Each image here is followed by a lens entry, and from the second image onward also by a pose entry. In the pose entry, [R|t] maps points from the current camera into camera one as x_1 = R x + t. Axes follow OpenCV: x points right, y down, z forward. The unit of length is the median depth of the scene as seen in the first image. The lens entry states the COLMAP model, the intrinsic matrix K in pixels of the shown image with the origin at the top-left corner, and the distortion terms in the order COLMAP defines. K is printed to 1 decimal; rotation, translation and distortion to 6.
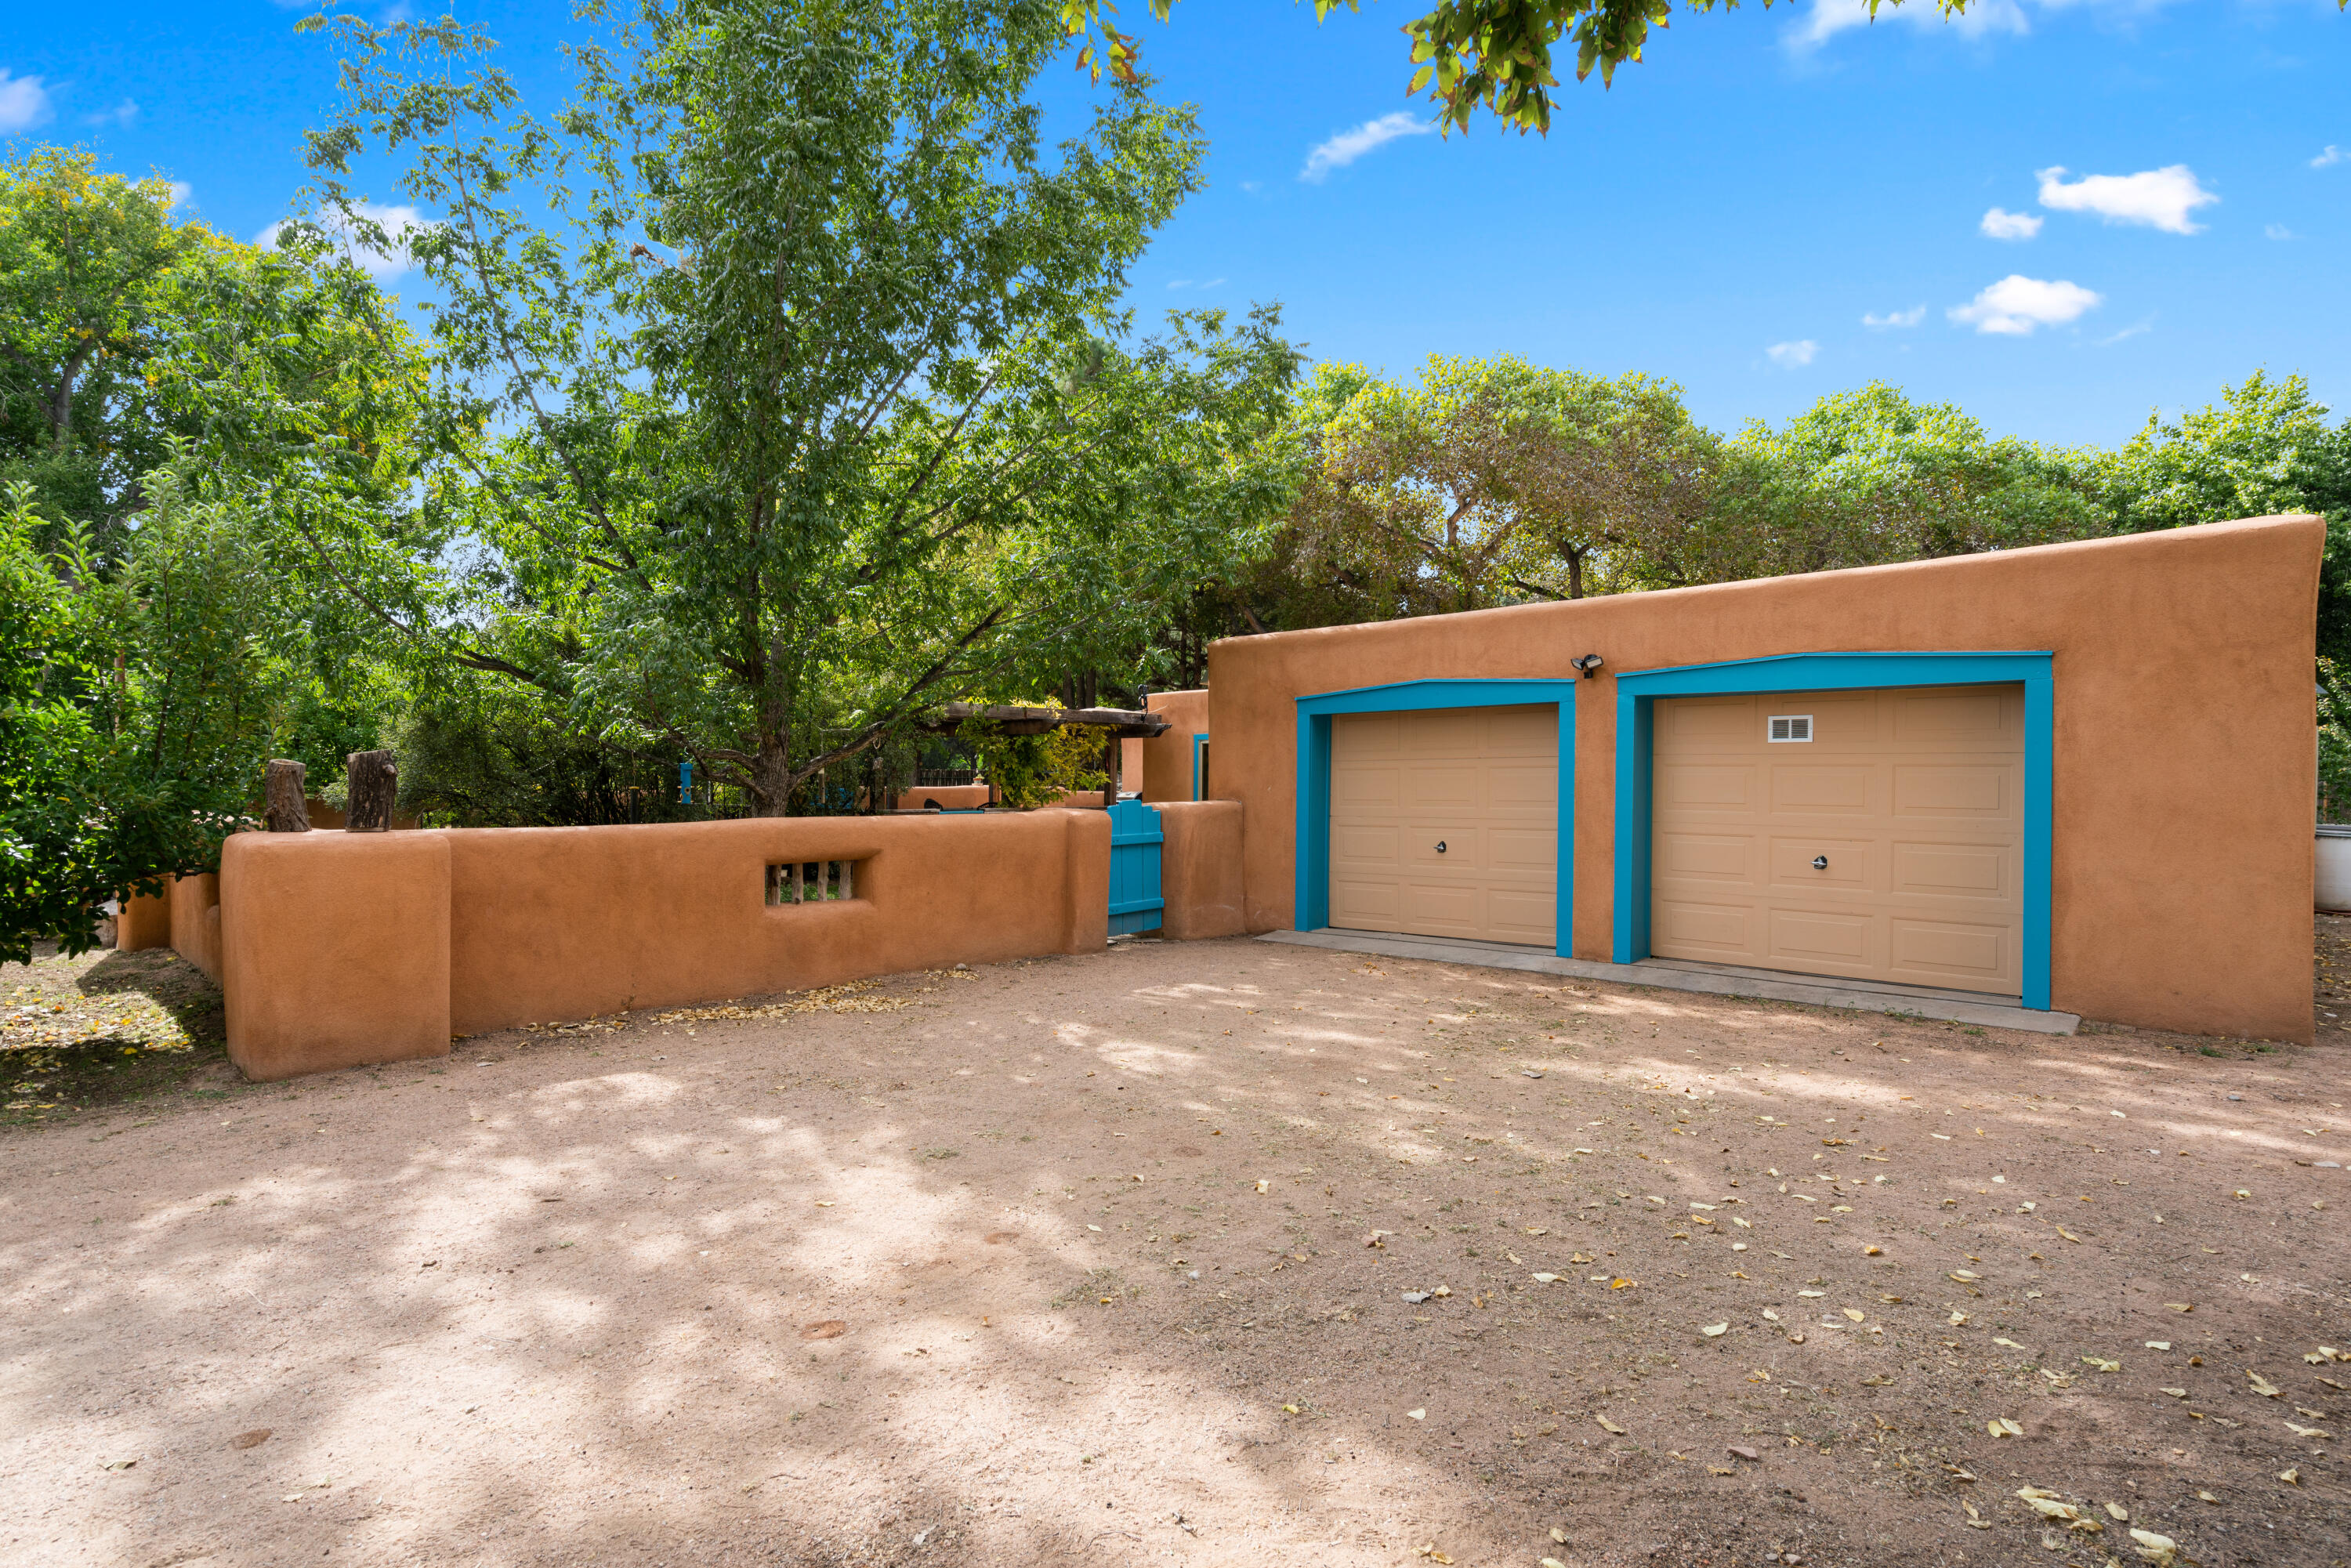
lens RADIAL K [[1219.7, 0, 1174.4], [0, 1219.7, 784.6], [0, 0, 1]] dist [0.000593, 0.000025]
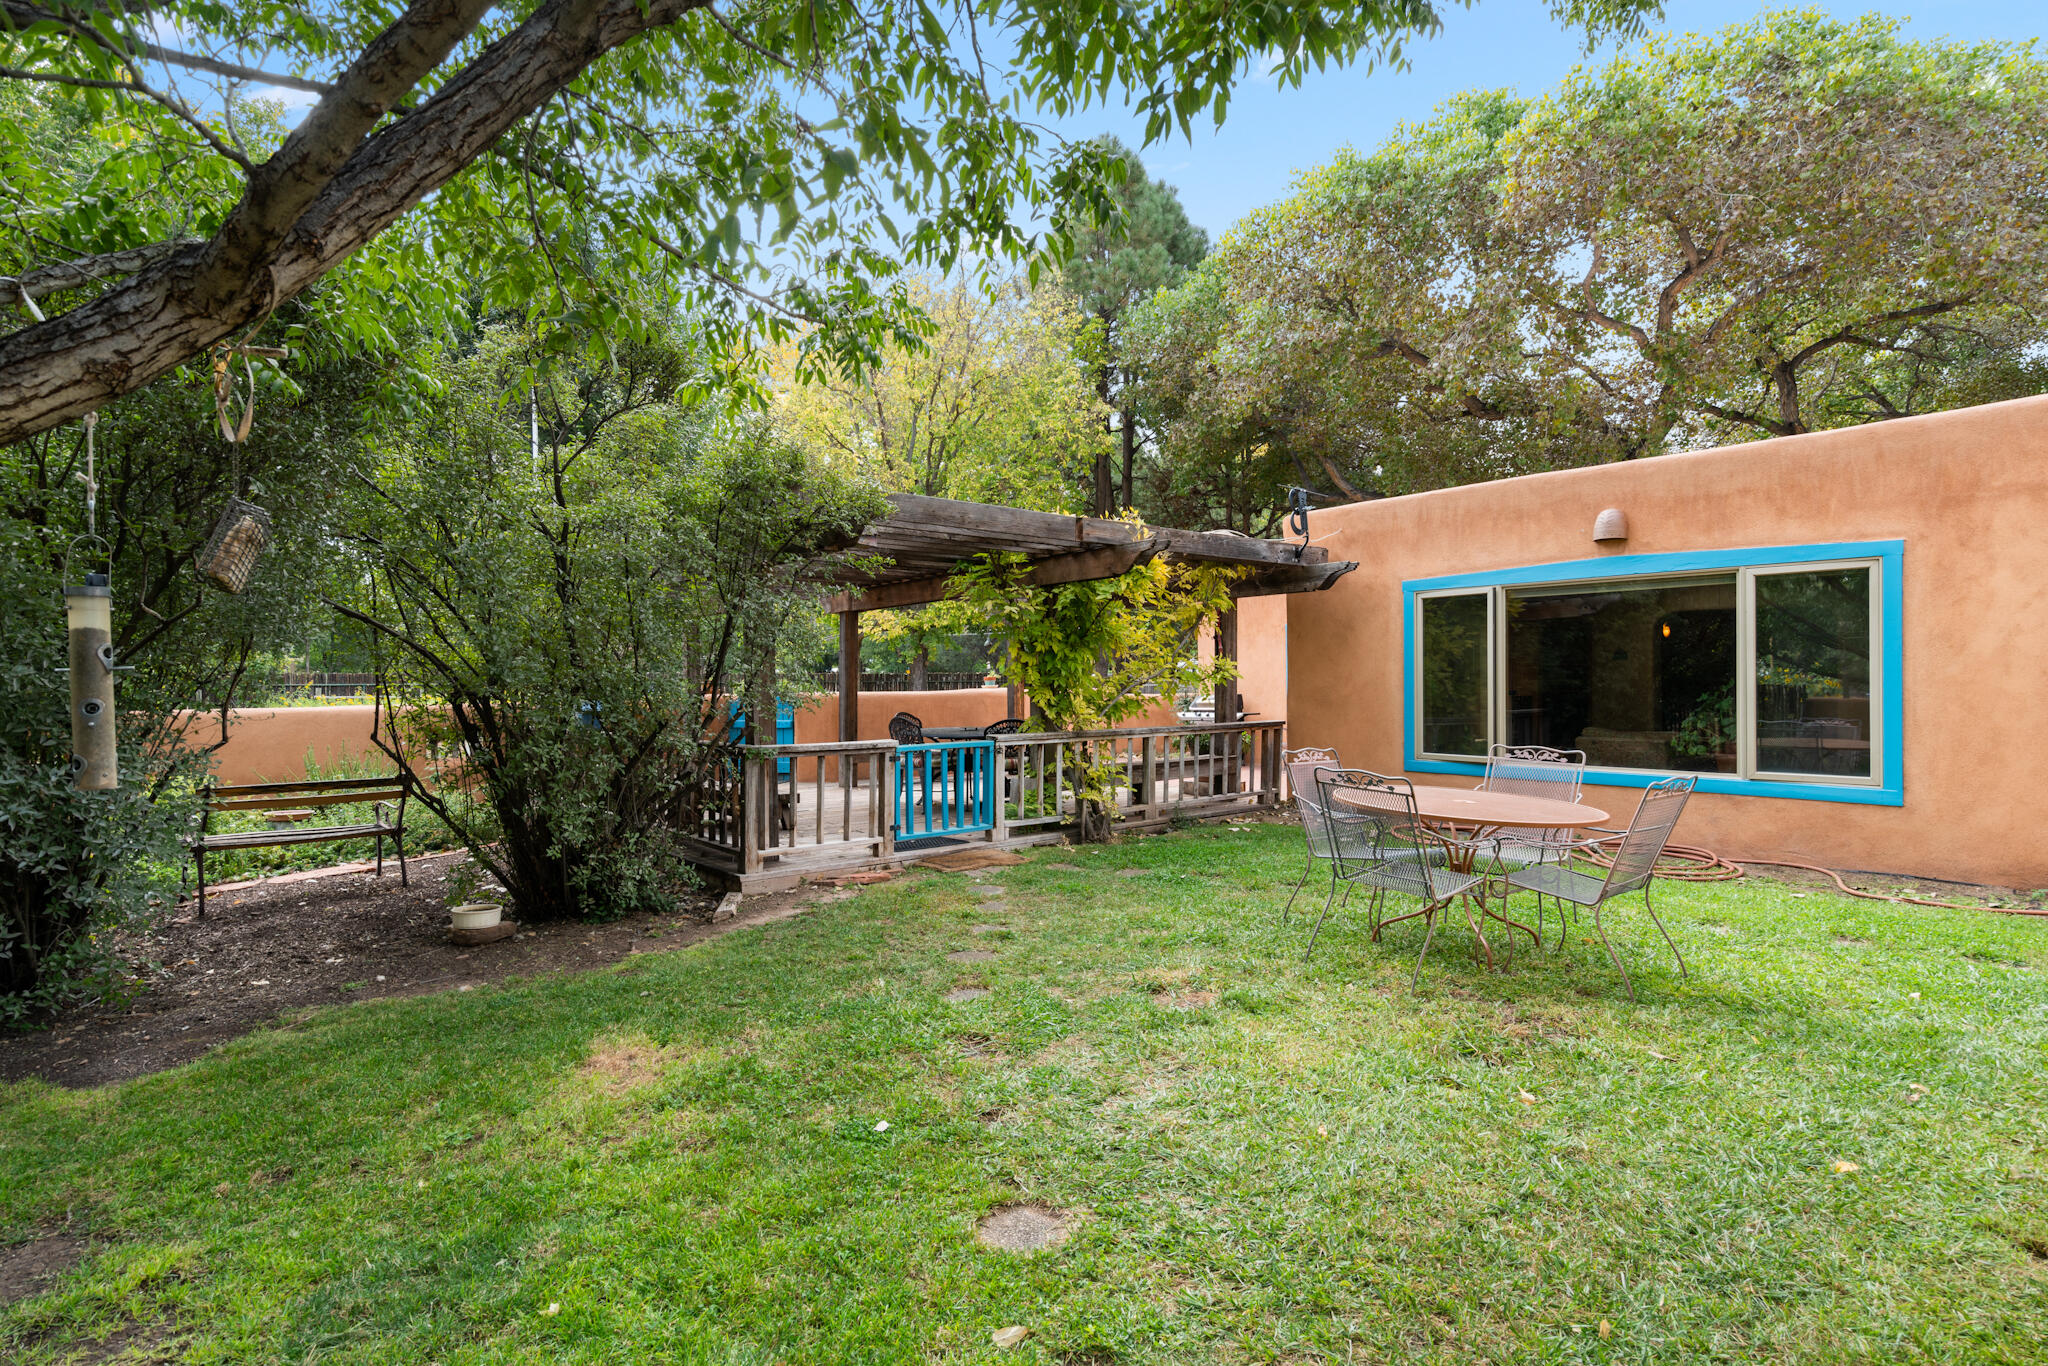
lens RADIAL K [[1062.5, 0, 1024.3], [0, 1062.5, 683.5], [0, 0, 1]] dist [0.000593, 0.000025]
pose [[0.990463, -0.014238, -0.137042, -0.081945], [0.013607, 0.999892, -0.005539, 0.001774], [0.137106, 0.003621, 0.990550, 0.550768]]
